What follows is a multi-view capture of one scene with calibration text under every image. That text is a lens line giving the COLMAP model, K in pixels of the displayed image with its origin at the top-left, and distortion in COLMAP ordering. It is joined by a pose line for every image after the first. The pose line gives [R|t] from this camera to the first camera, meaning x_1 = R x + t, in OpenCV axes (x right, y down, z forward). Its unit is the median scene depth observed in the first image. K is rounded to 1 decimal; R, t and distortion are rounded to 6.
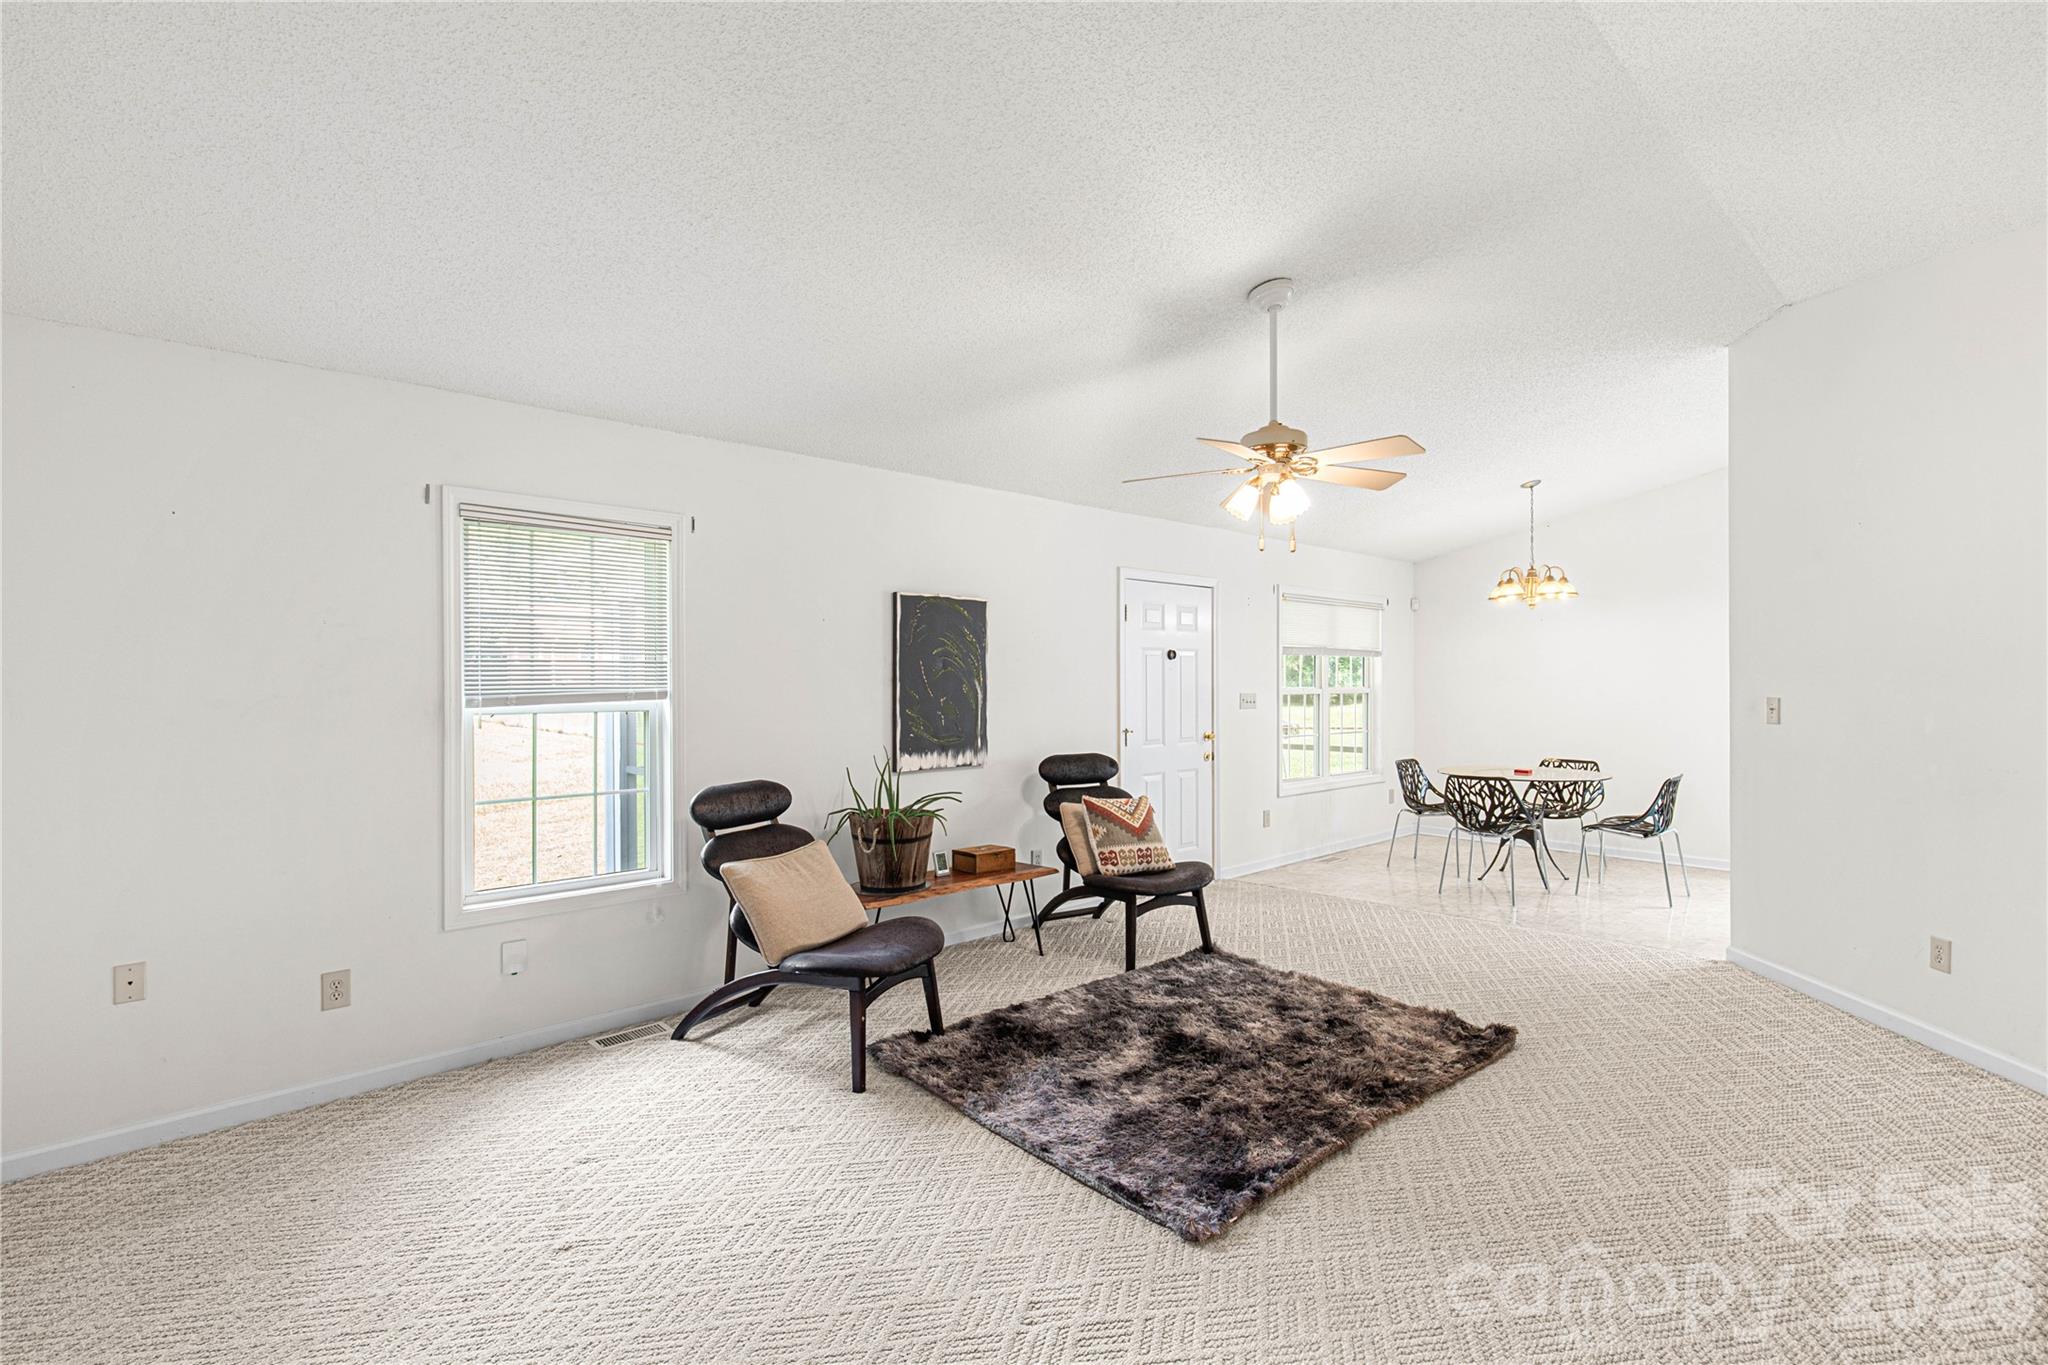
lens RADIAL K [[941.5, 0, 1014.7], [0, 941.5, 693.7], [0, 0, 1]] dist [0.003230, -0.002513]
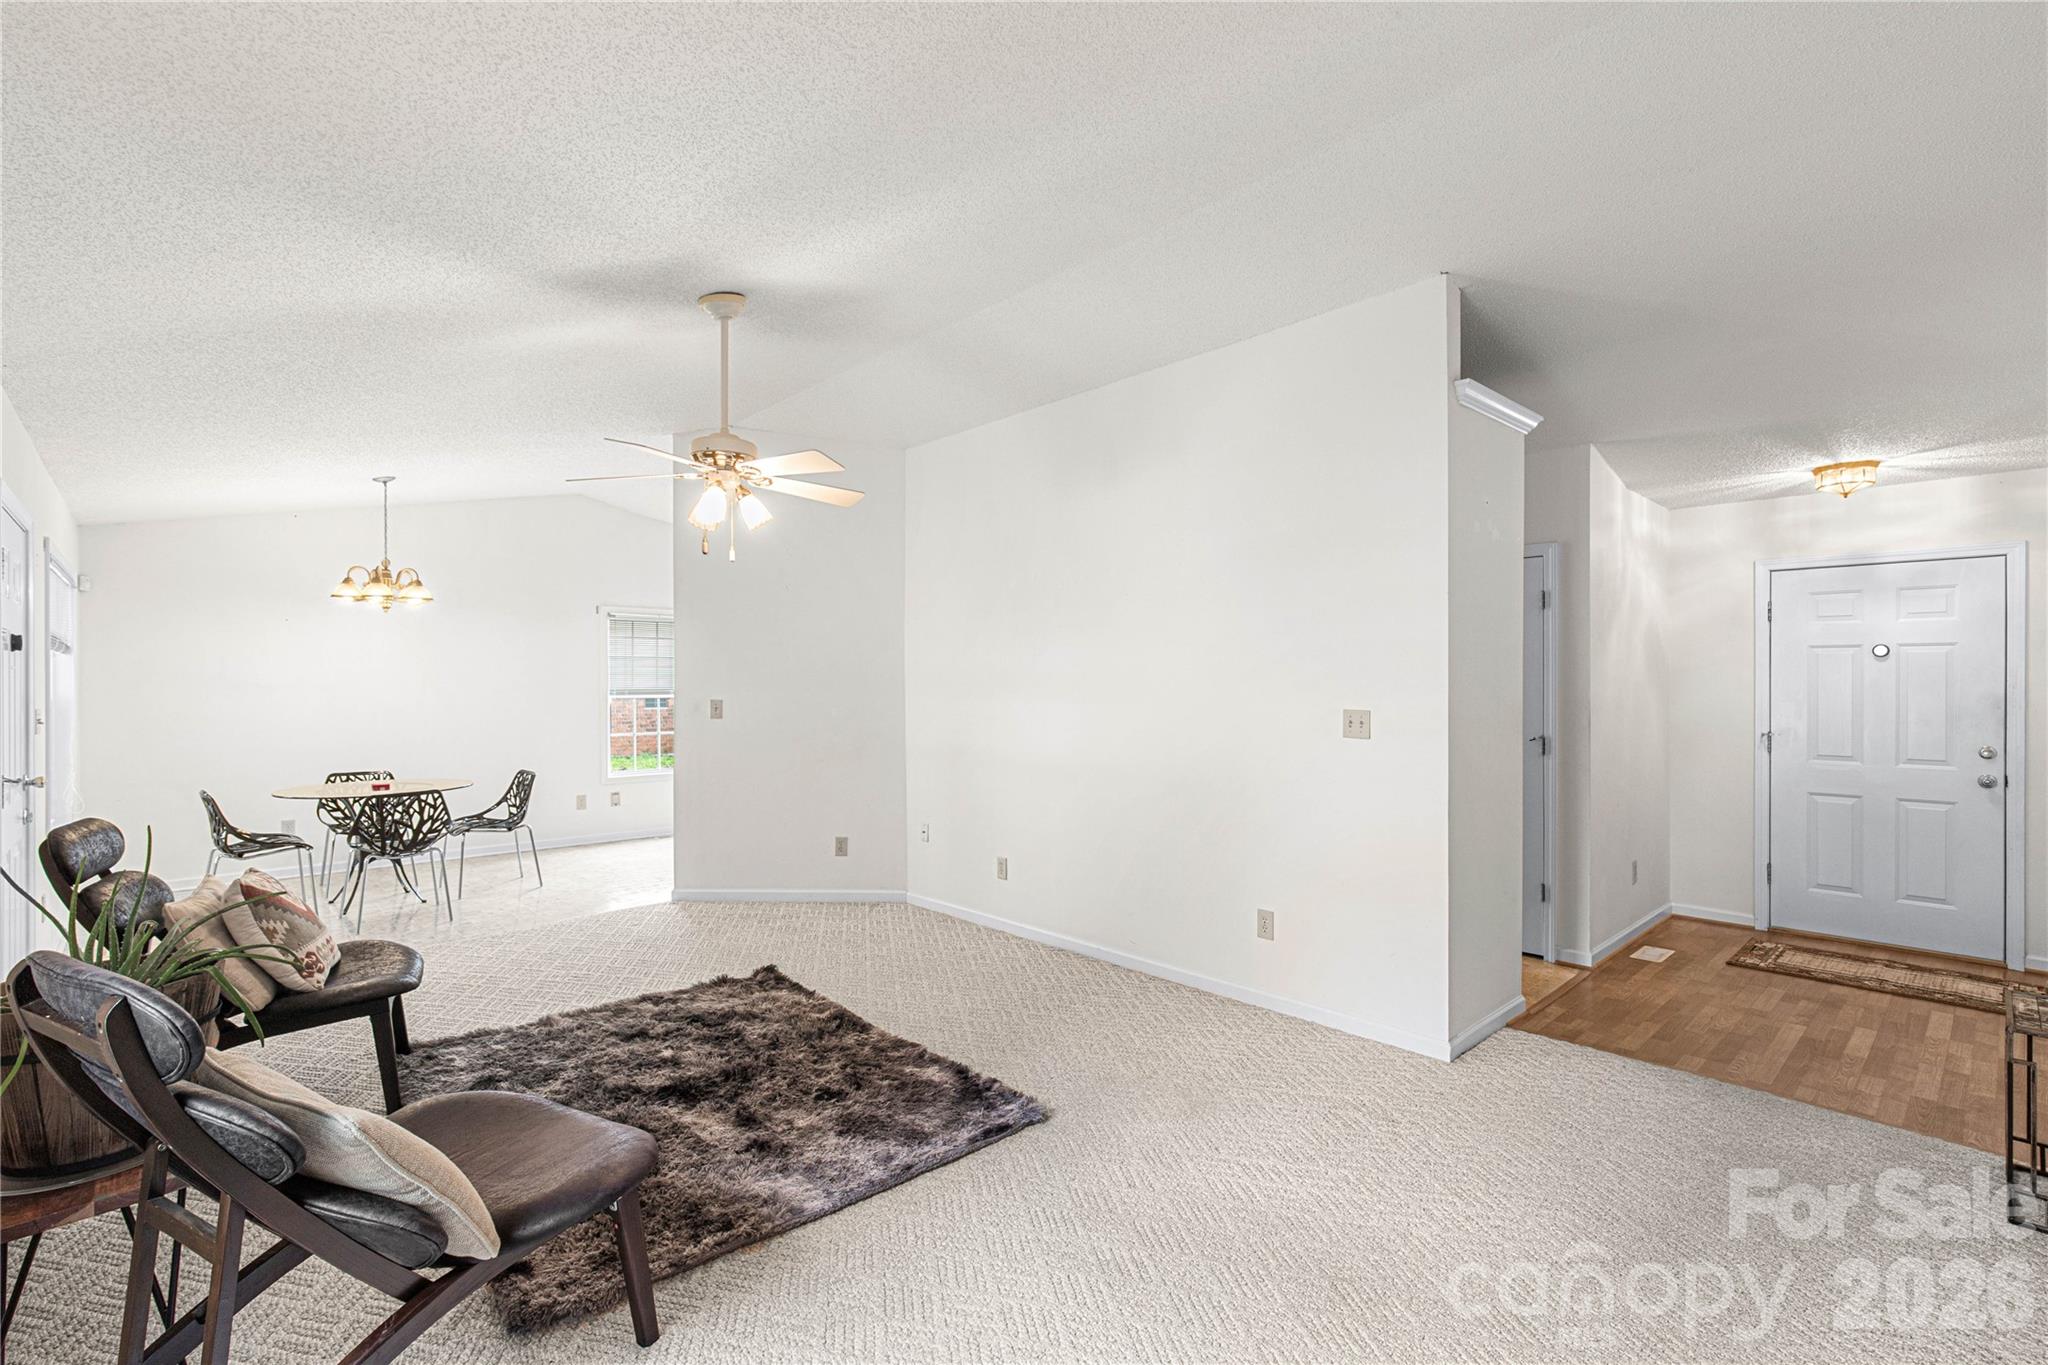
lens RADIAL K [[941.5, 0, 1026.4], [0, 941.5, 684.5], [0, 0, 1]] dist [0.003230, -0.002513]
pose [[-0.022607, 0.002650, 0.999741, -0.607621], [0.017973, 0.999836, -0.002244, -0.005632], [-0.999583, 0.017917, -0.022651, 0.576919]]
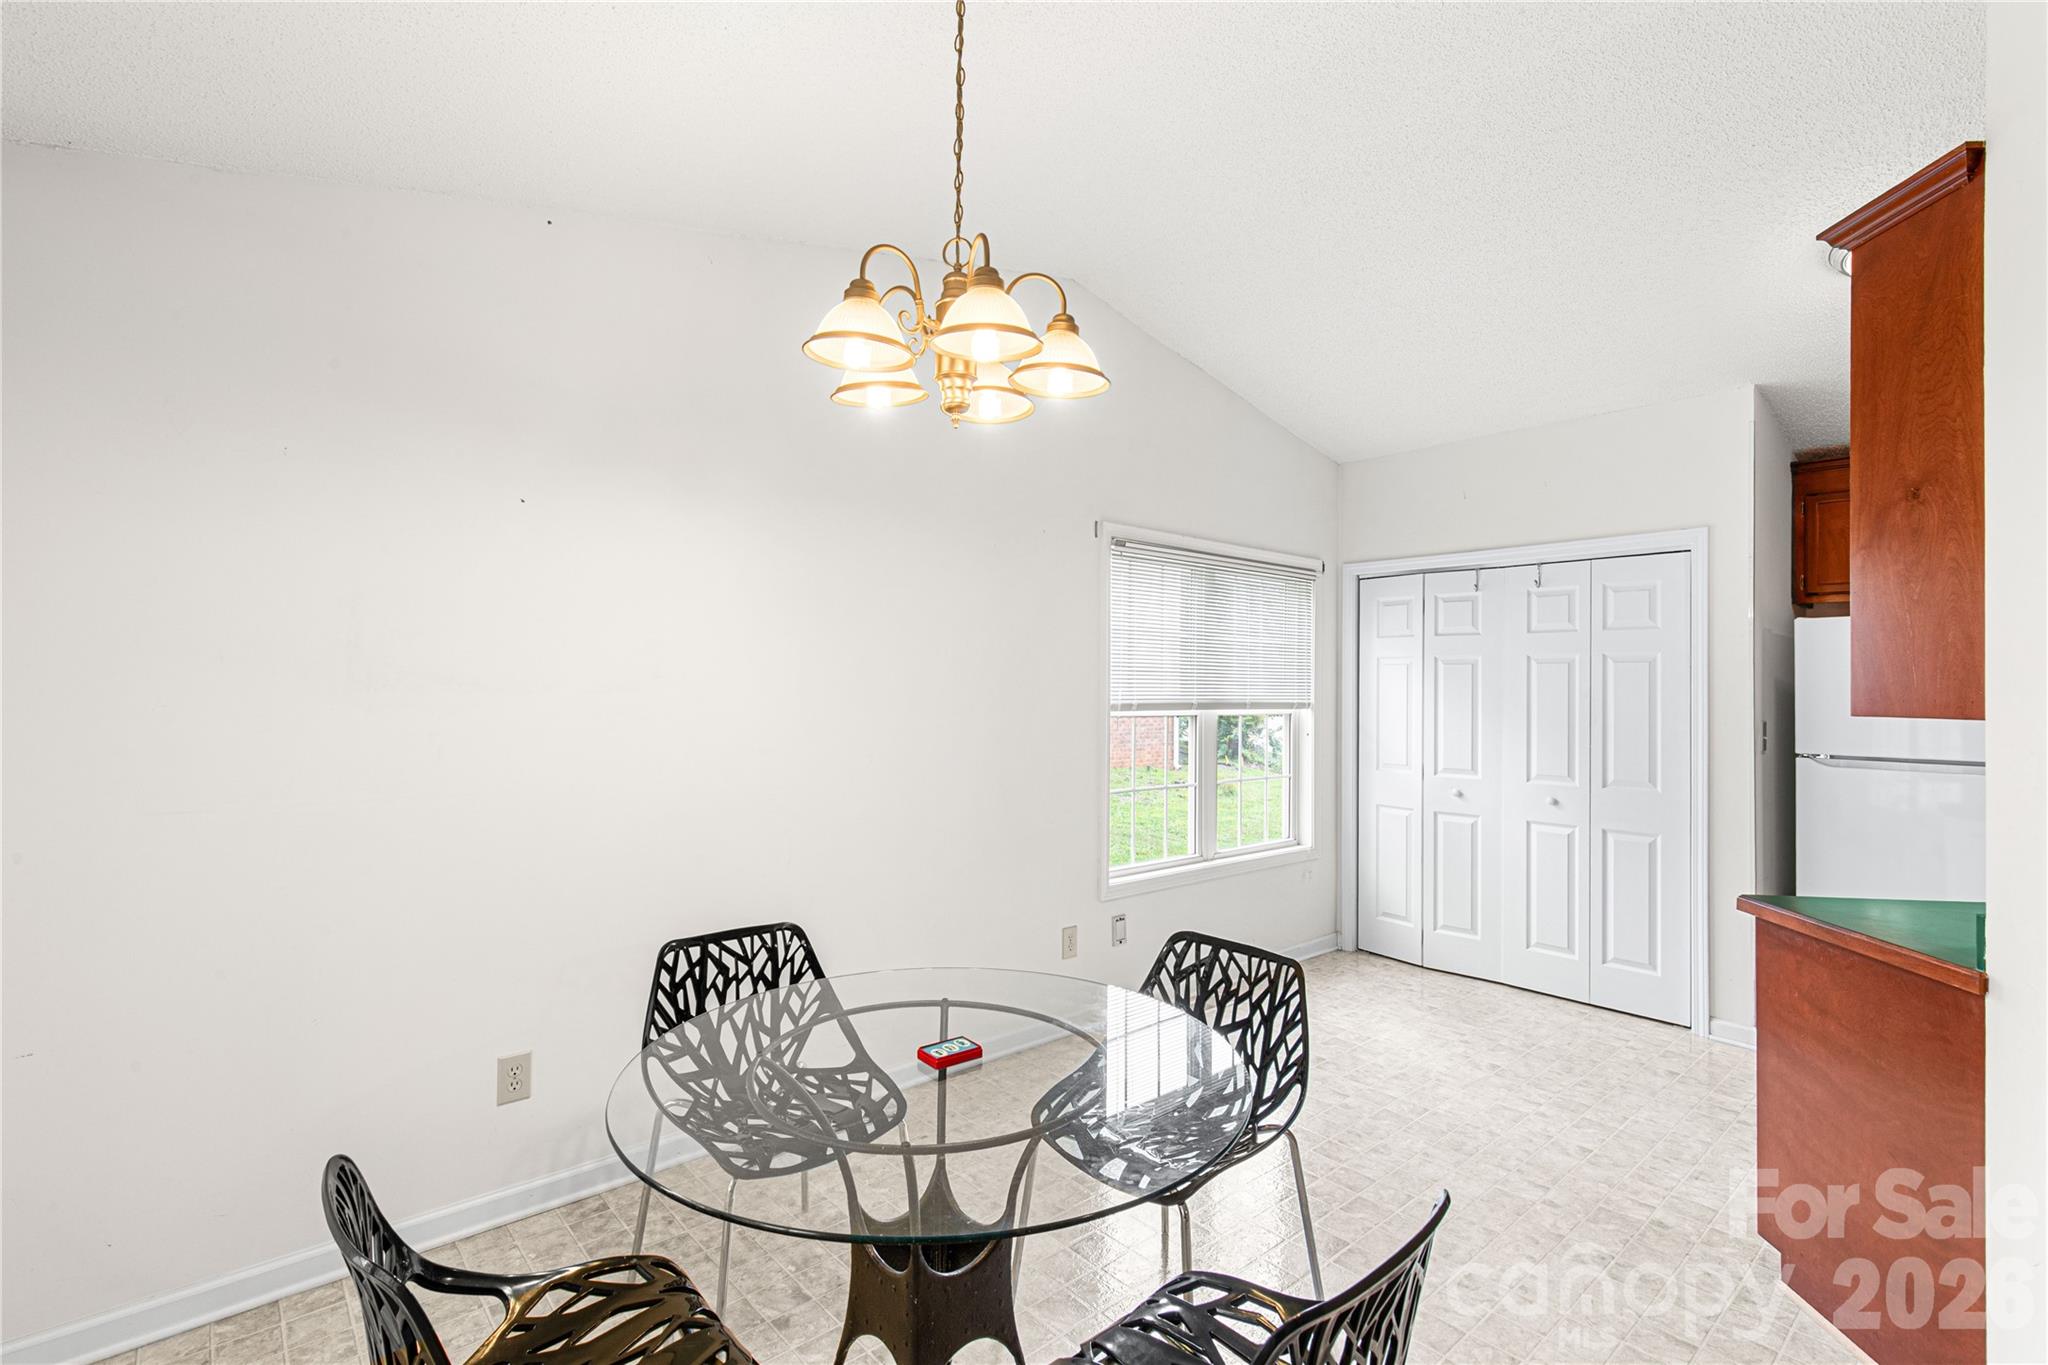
lens RADIAL K [[941.5, 0, 1043.8], [0, 941.5, 682.6], [0, 0, 1]] dist [0.003230, -0.002513]
pose [[-0.003821, 0.006674, 0.999970, 0.475029], [0.004223, 0.999969, -0.006658, -0.025680], [-0.999984, 0.004197, -0.003849, 1.508467]]
